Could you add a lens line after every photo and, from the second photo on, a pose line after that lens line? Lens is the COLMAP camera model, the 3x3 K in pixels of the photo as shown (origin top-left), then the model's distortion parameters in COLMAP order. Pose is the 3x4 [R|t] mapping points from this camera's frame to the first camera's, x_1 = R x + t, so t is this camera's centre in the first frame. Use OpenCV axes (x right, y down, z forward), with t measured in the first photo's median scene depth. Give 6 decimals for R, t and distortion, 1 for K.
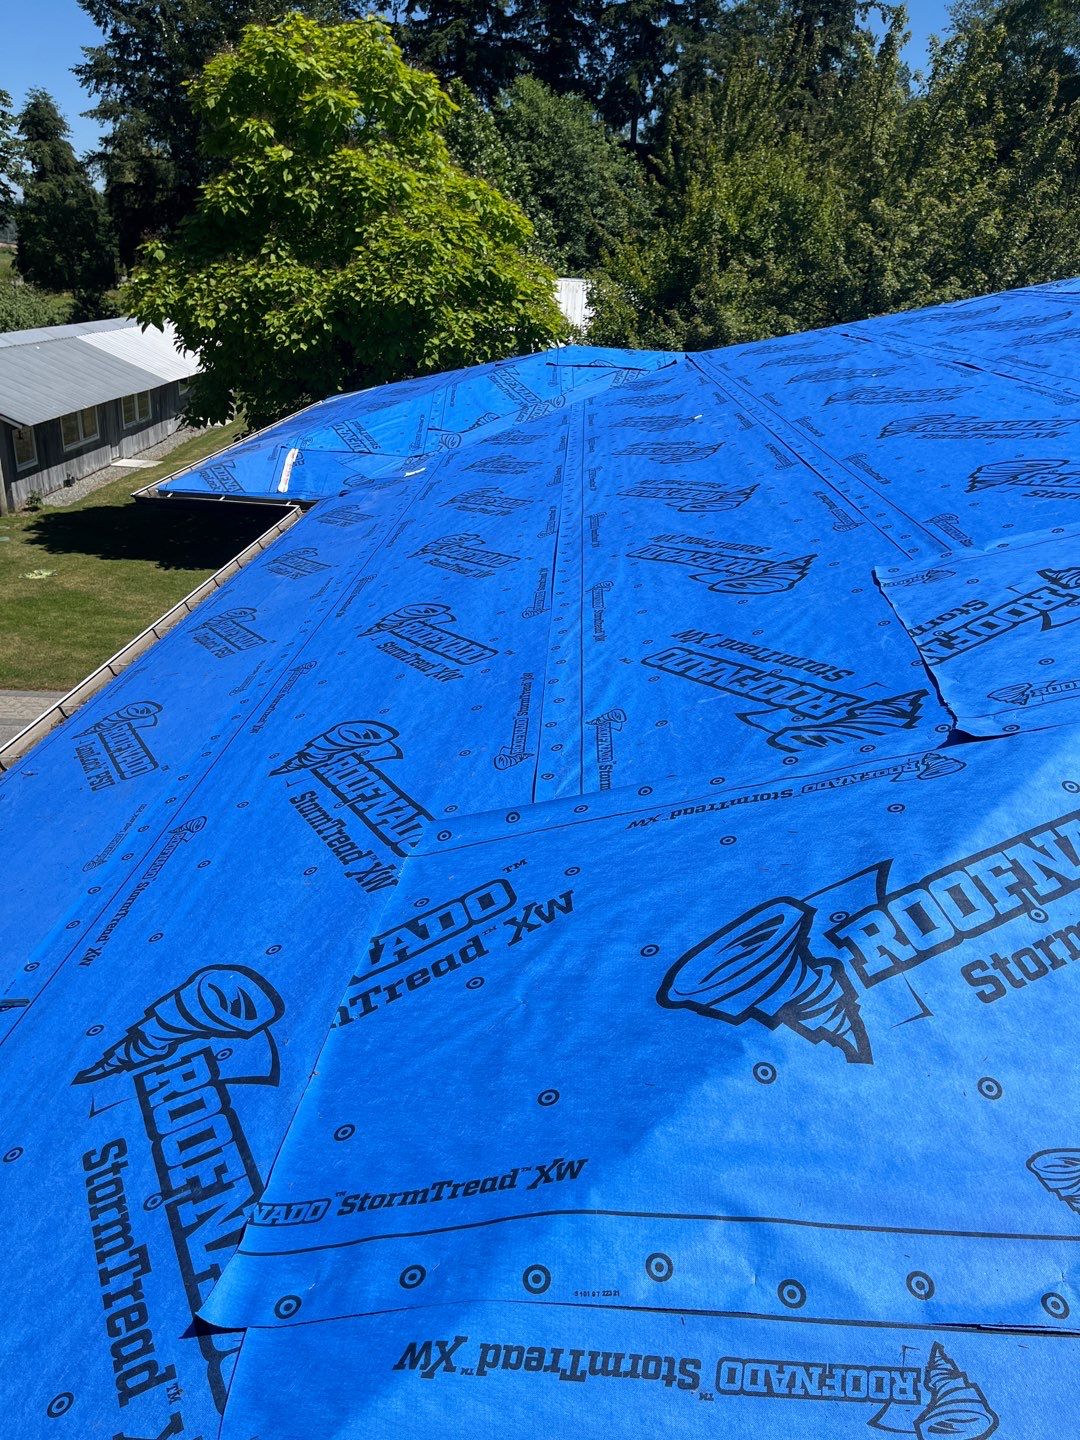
lens RADIAL K [[1119.5, 0, 540.0], [0, 1119.5, 720.0], [0, 0, 1]] dist [0.094437, -0.138951]
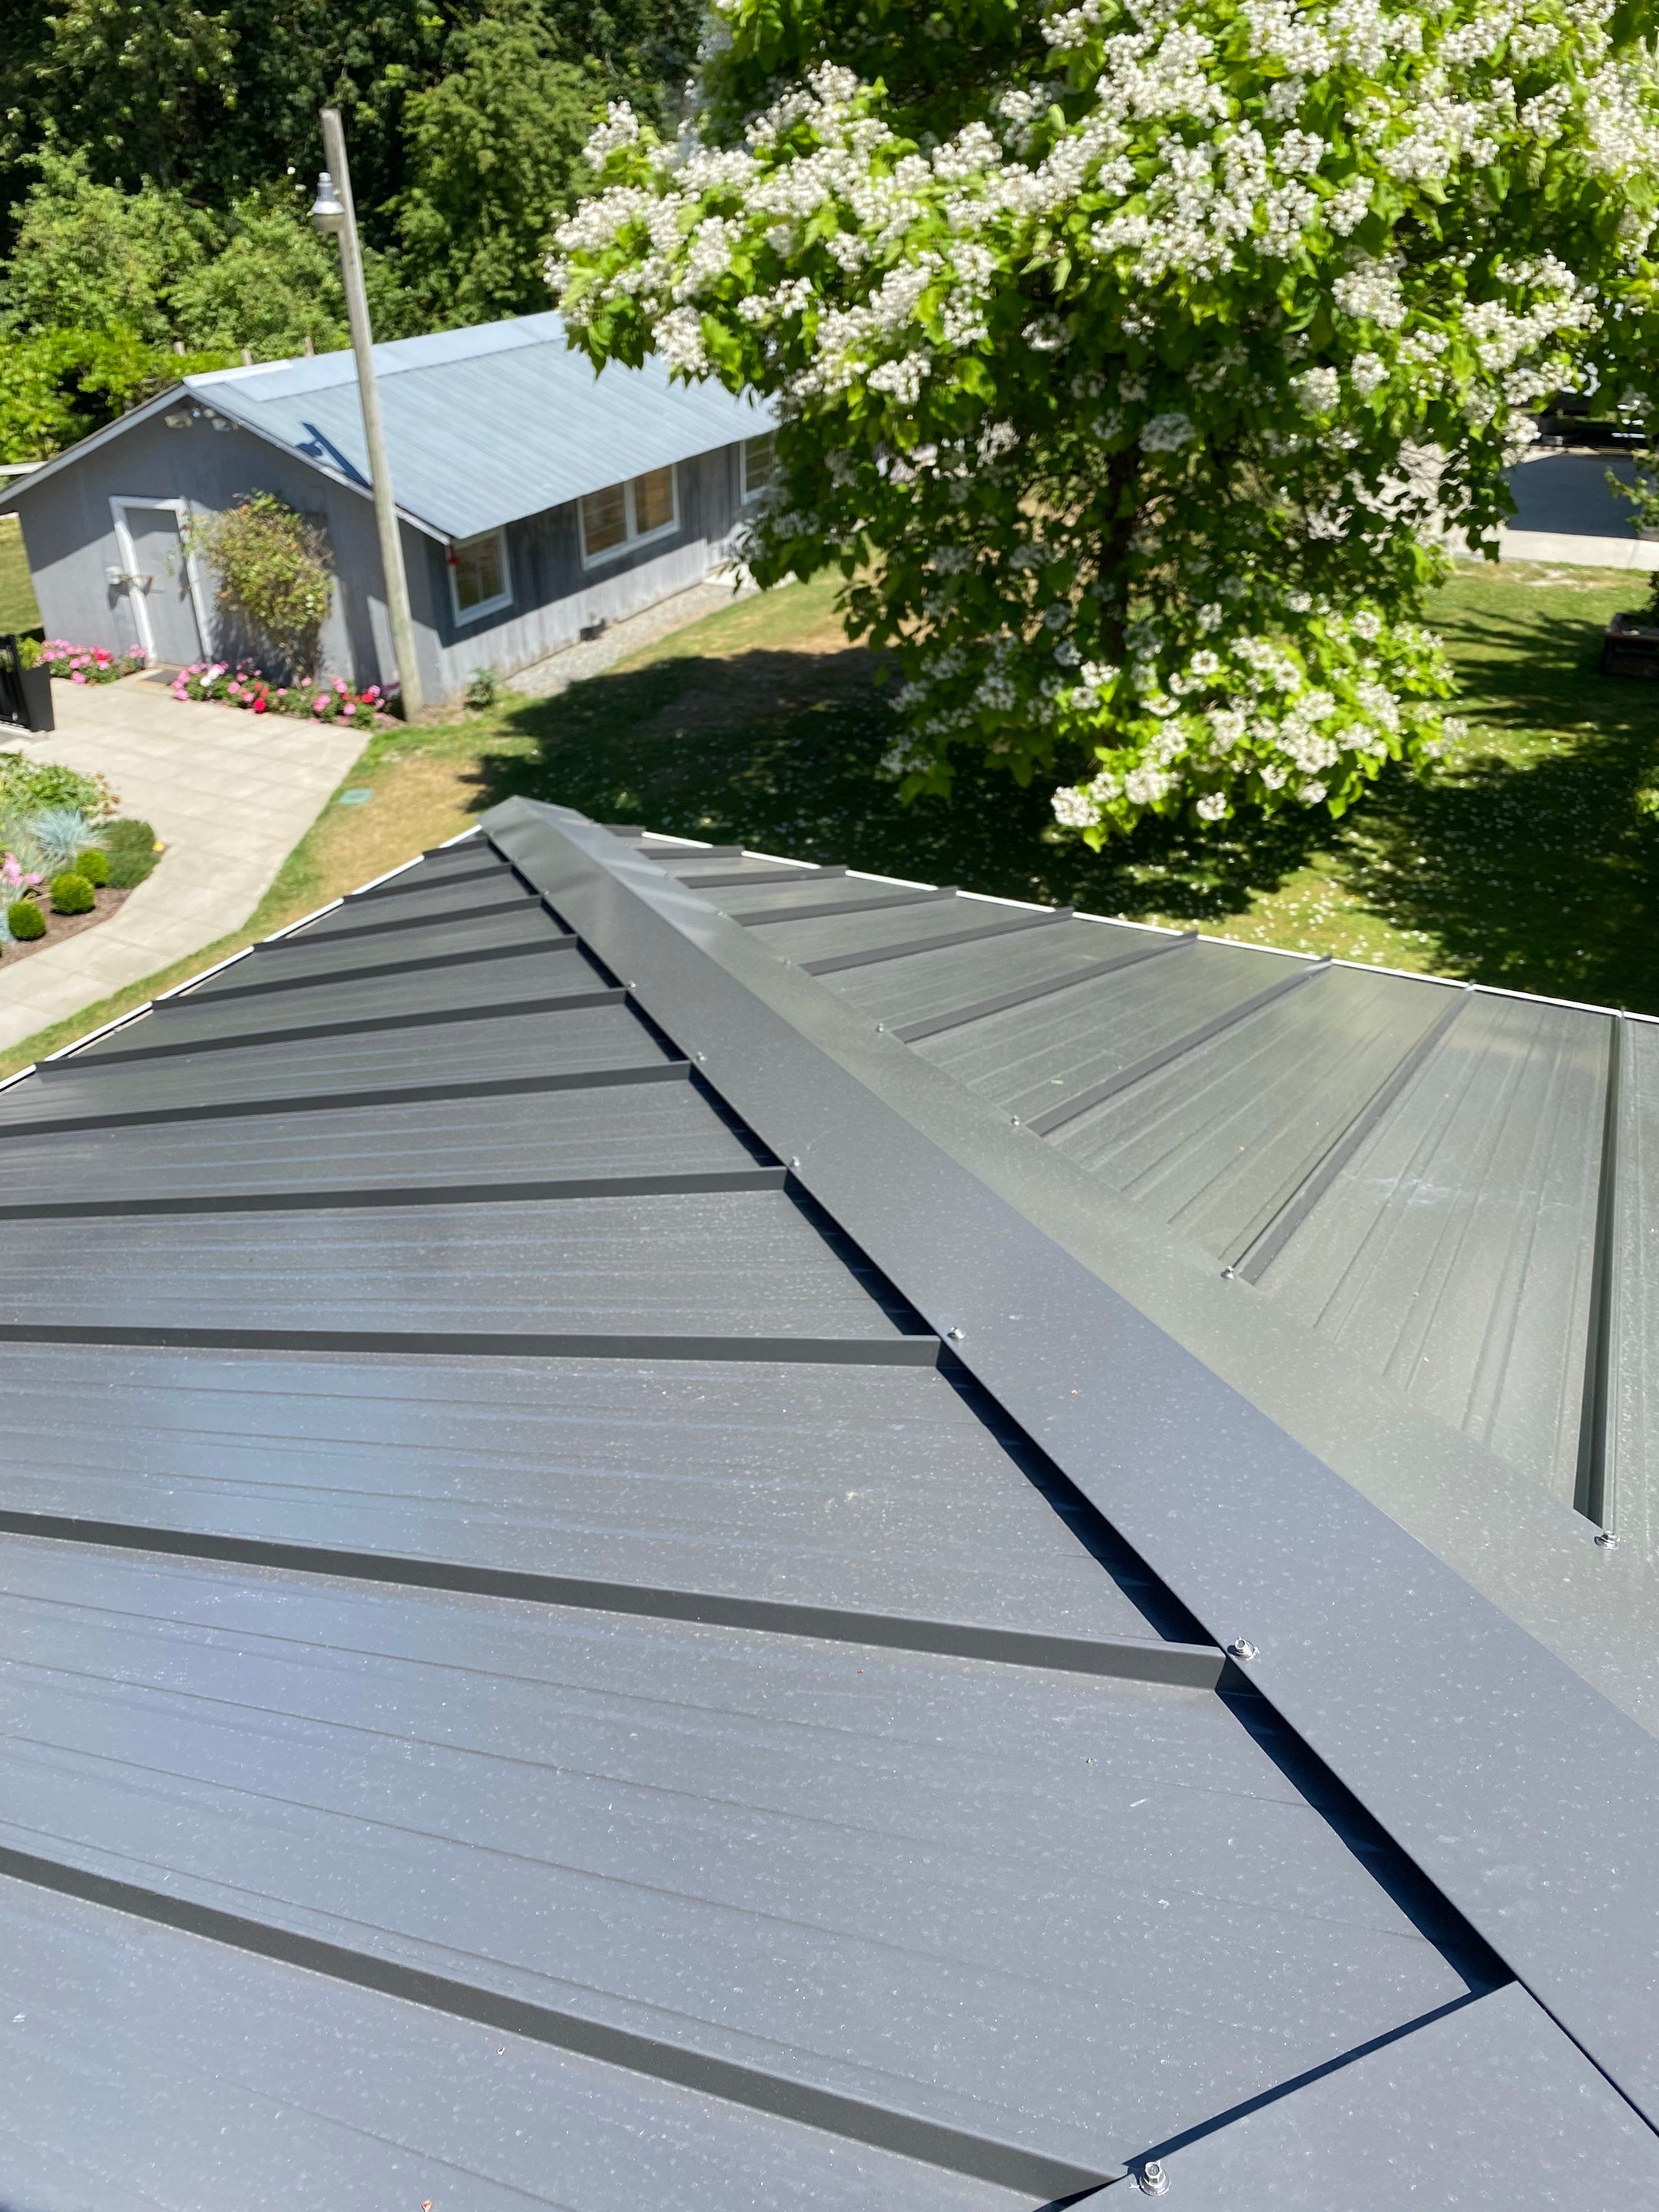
lens RADIAL K [[1658.5, 0, 841.3], [0, 1658.5, 1074.1], [0, 0, 1]] dist [0.007608, -0.005314]
pose [[0.906360, 0.152840, -0.393893, 0.001742], [-0.096895, 0.982622, 0.158323, -0.187915], [0.411245, -0.105332, 0.905418, 0.475157]]
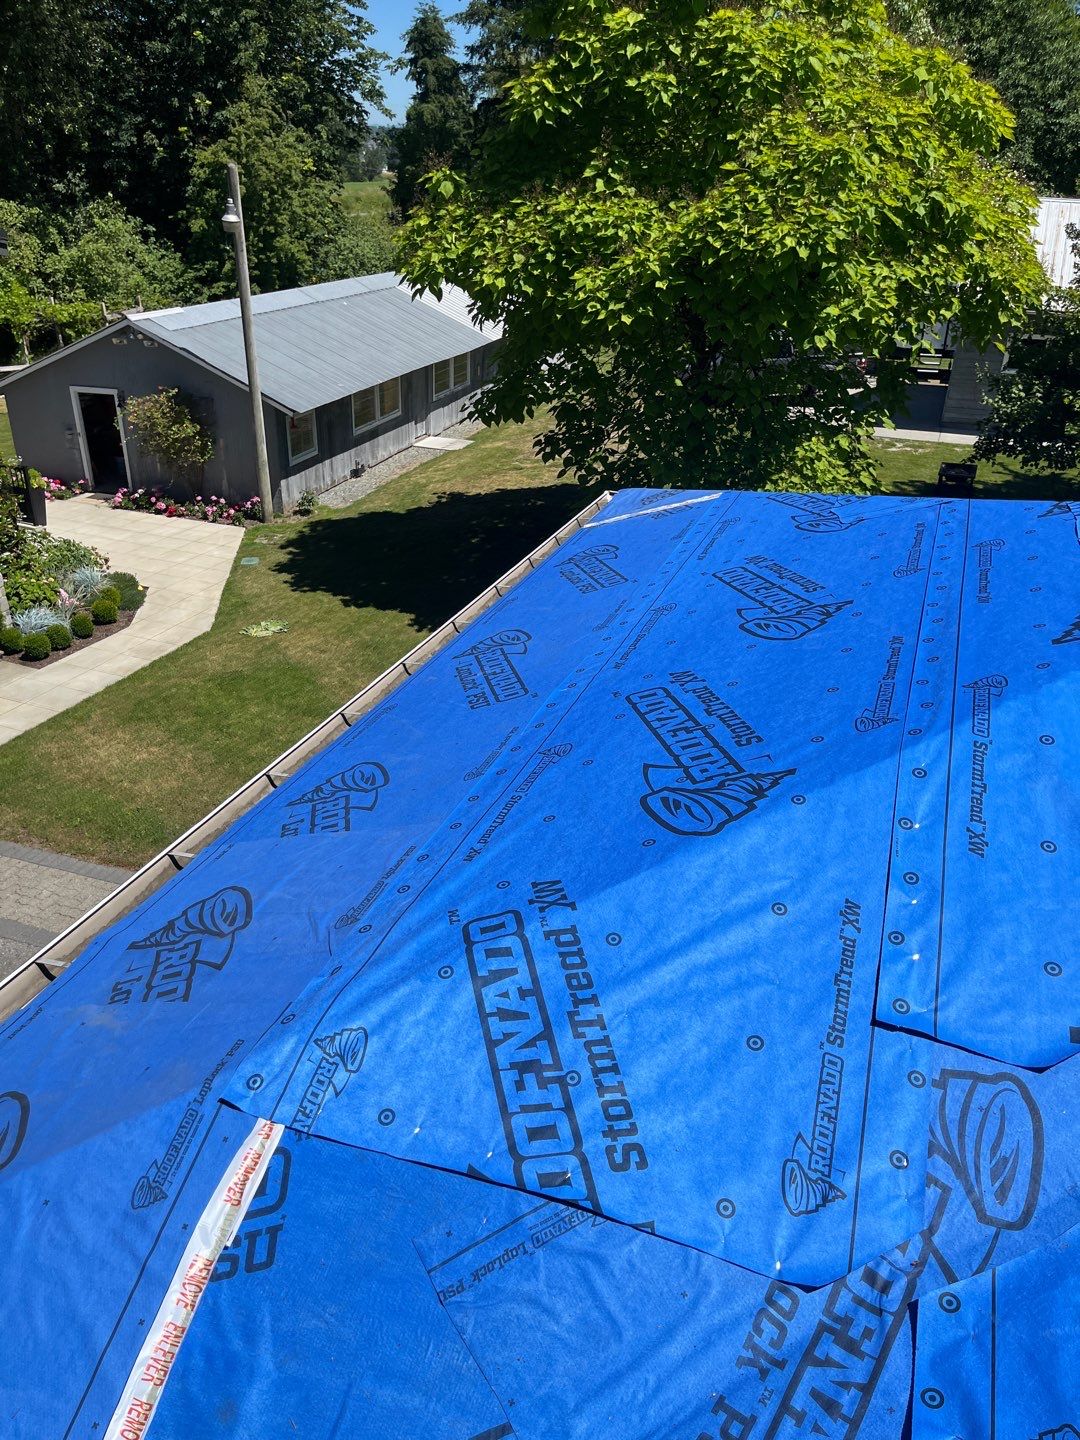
lens RADIAL K [[1061.6, 0, 537.8], [0, 1061.6, 744.0], [0, 0, 1]] dist [0.066903, -0.094037]
pose [[0.951078, 0.120116, -0.284645, -0.048666], [-0.090414, 0.989204, 0.115331, -0.147507], [0.295425, -0.083953, 0.951670, 0.349398]]
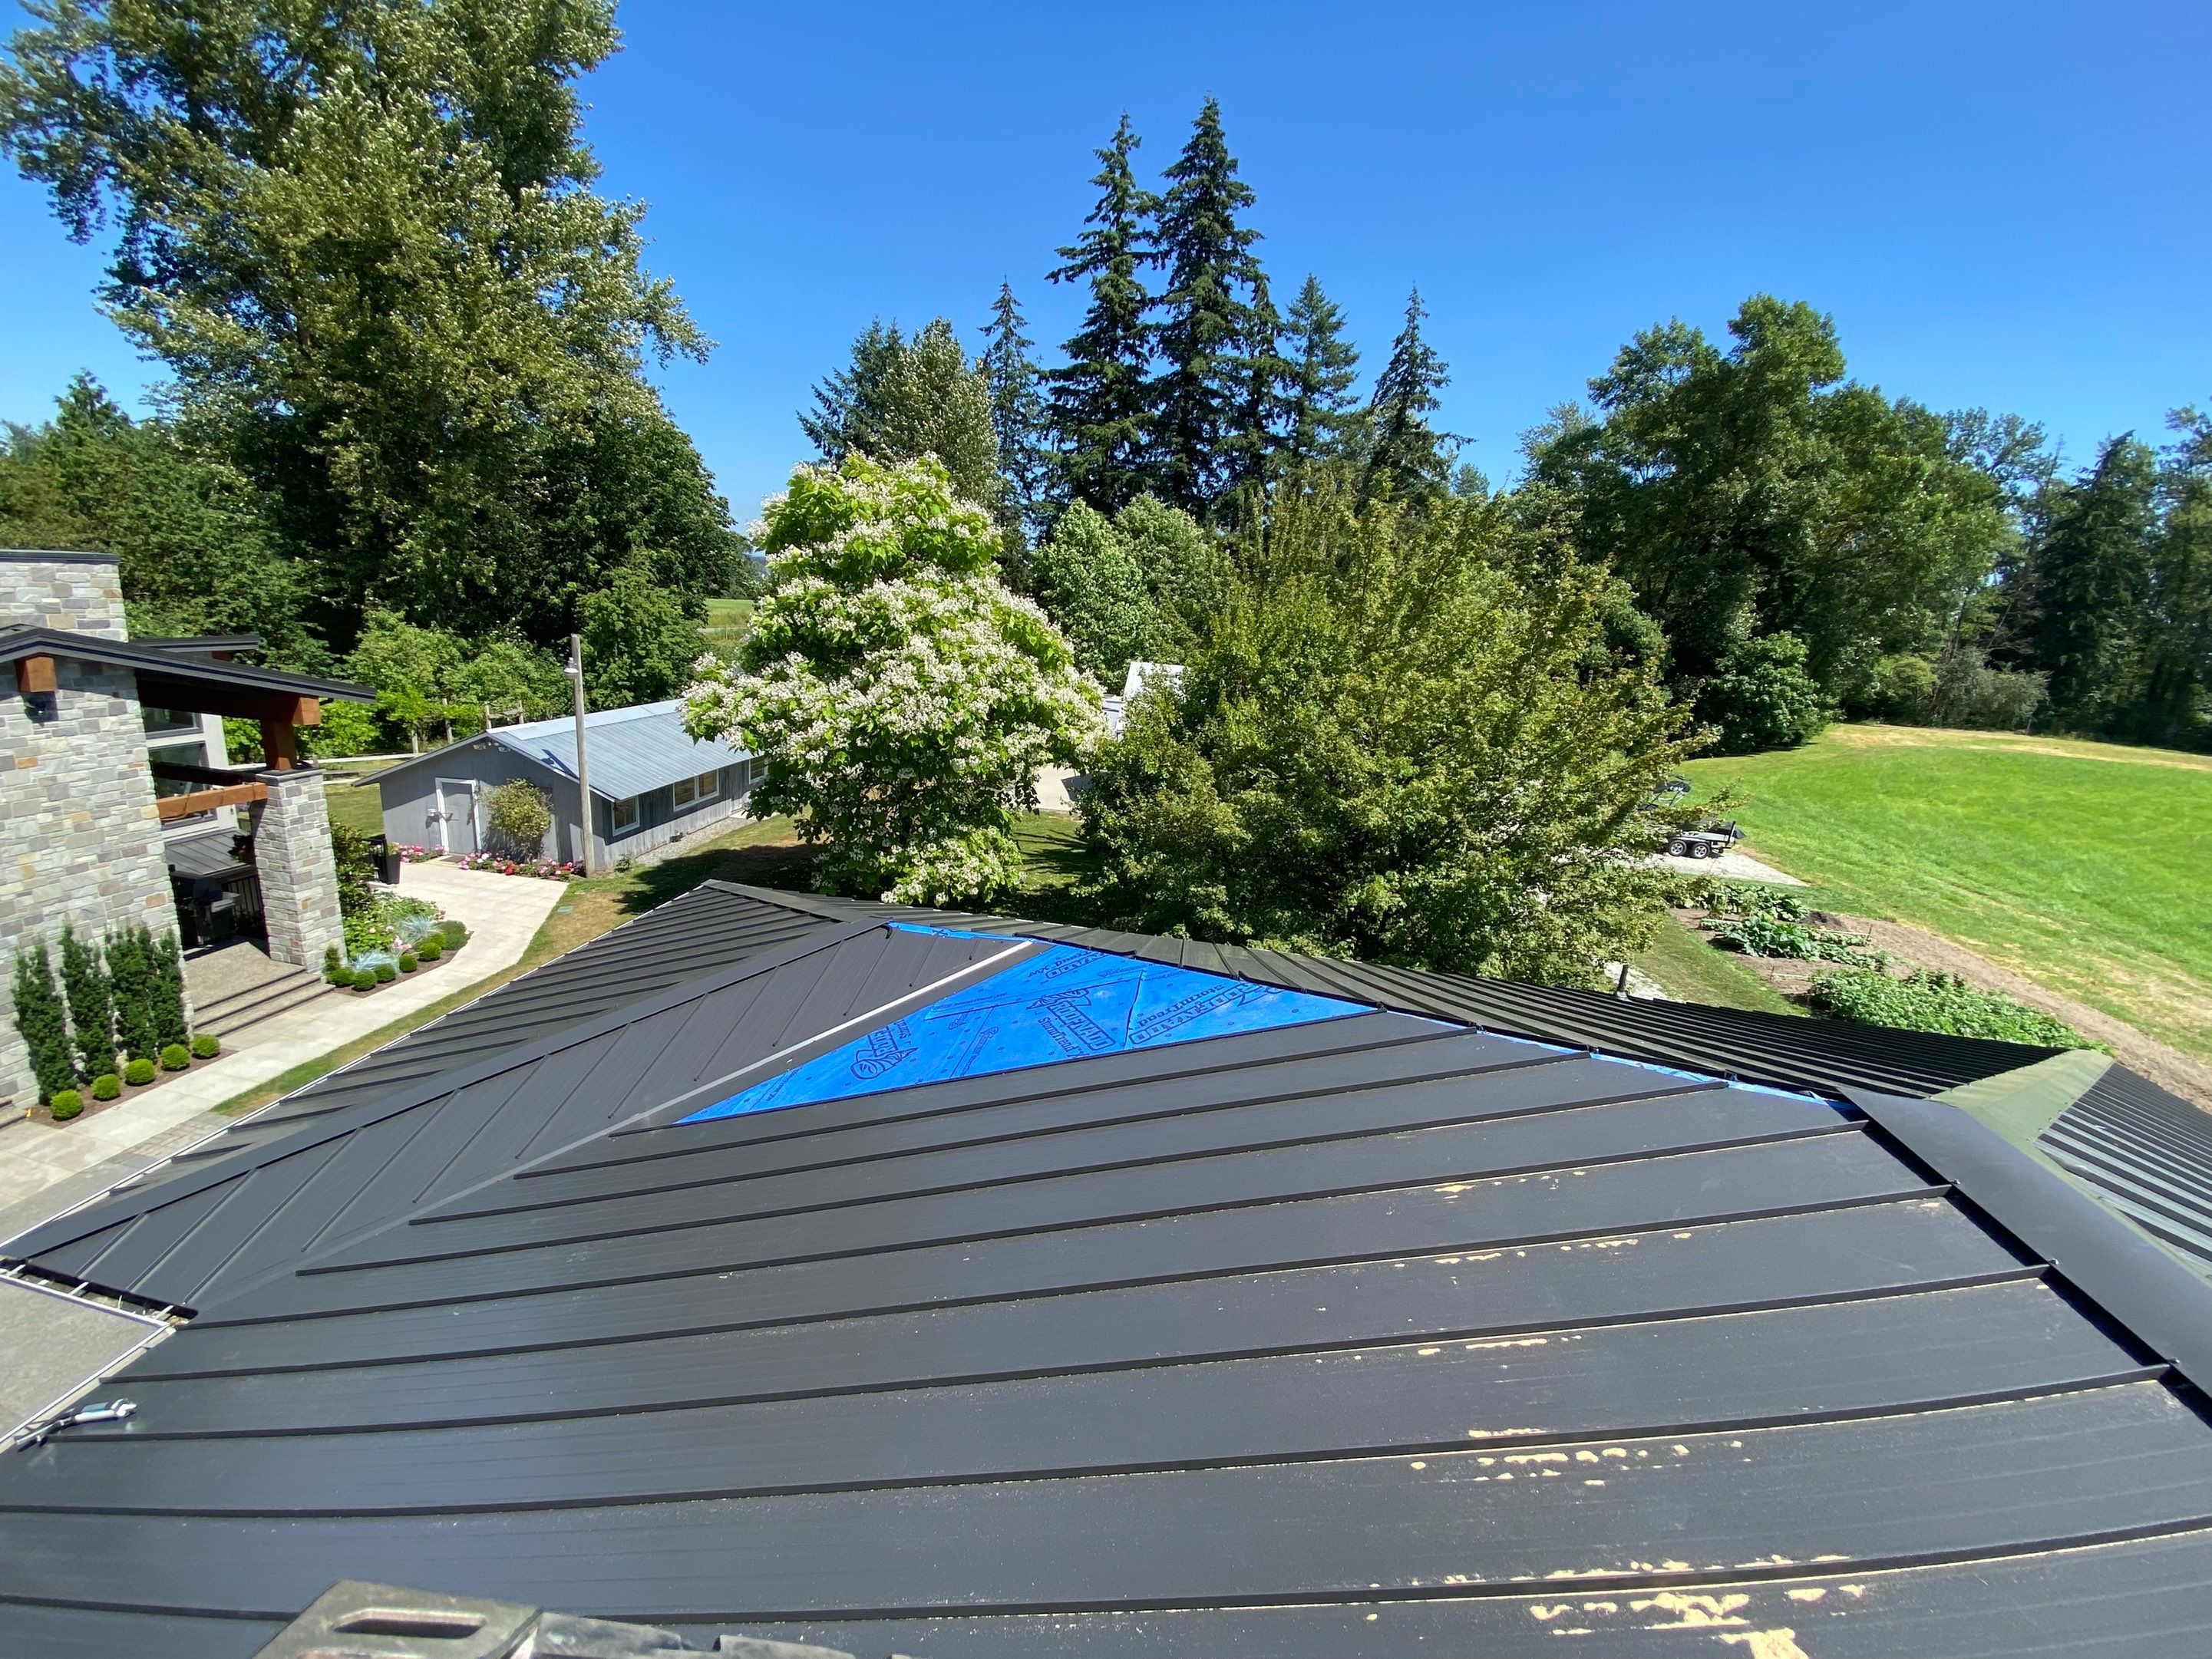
lens RADIAL K [[880.1, 0, 1106.0], [0, 880.1, 829.5], [0, 0, 1]] dist [0.000860, -0.013374]
pose [[0.994800, 0.045986, -0.090872, 0.109276], [-0.058062, 0.989134, -0.135065, -0.163239], [0.083673, 0.139639, 0.986661, 0.236015]]
